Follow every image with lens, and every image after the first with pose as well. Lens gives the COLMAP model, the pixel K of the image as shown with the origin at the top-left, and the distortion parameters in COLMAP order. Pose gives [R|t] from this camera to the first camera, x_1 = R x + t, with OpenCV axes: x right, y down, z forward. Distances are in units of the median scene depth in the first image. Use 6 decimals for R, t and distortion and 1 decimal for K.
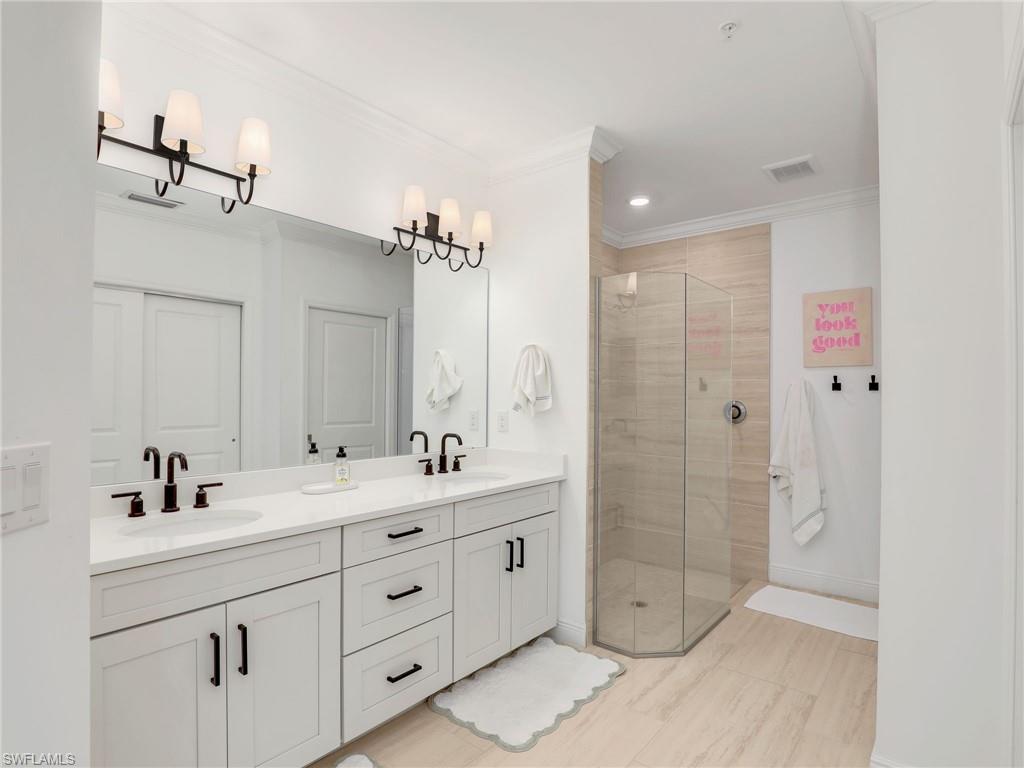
lens RADIAL K [[539.0, 0, 514.9], [0, 539.0, 391.4], [0, 0, 1]] dist [-0.030923, -0.000411]
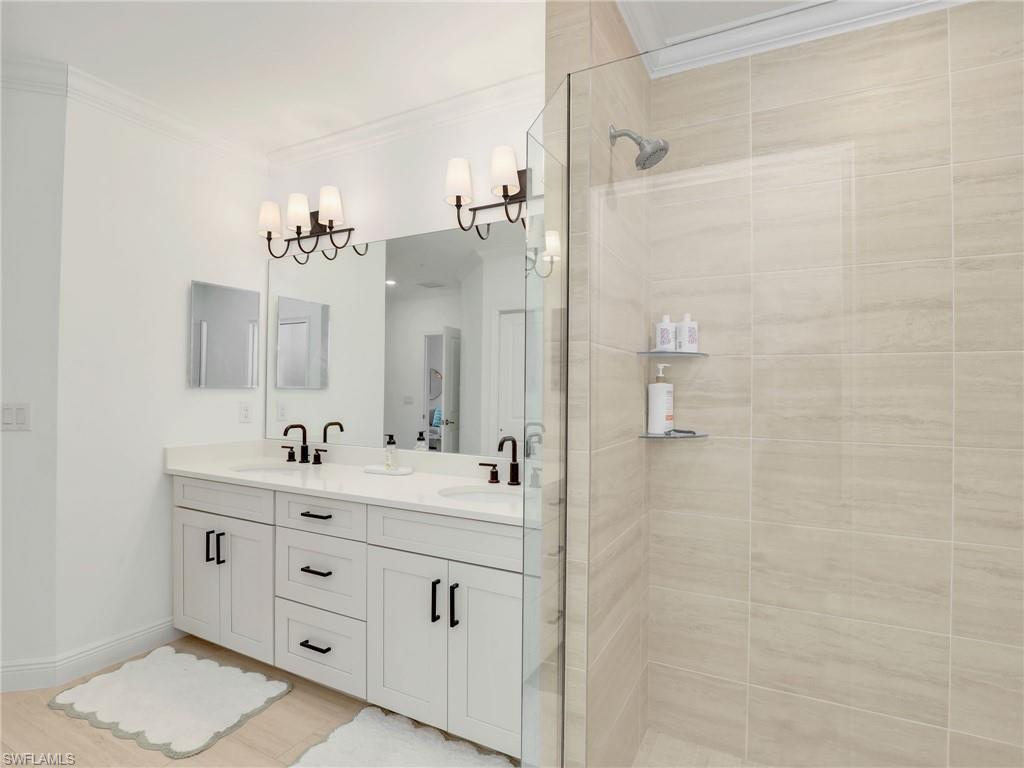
lens RADIAL K [[537.3, 0, 516.9], [0, 537.3, 382.7], [0, 0, 1]] dist [-0.031237, 0.001133]
pose [[0.193290, -0.020942, -0.980918, 0.837215], [0.000409, 0.999774, -0.021264, 0.019921], [0.981142, 0.003709, 0.193255, 1.076401]]
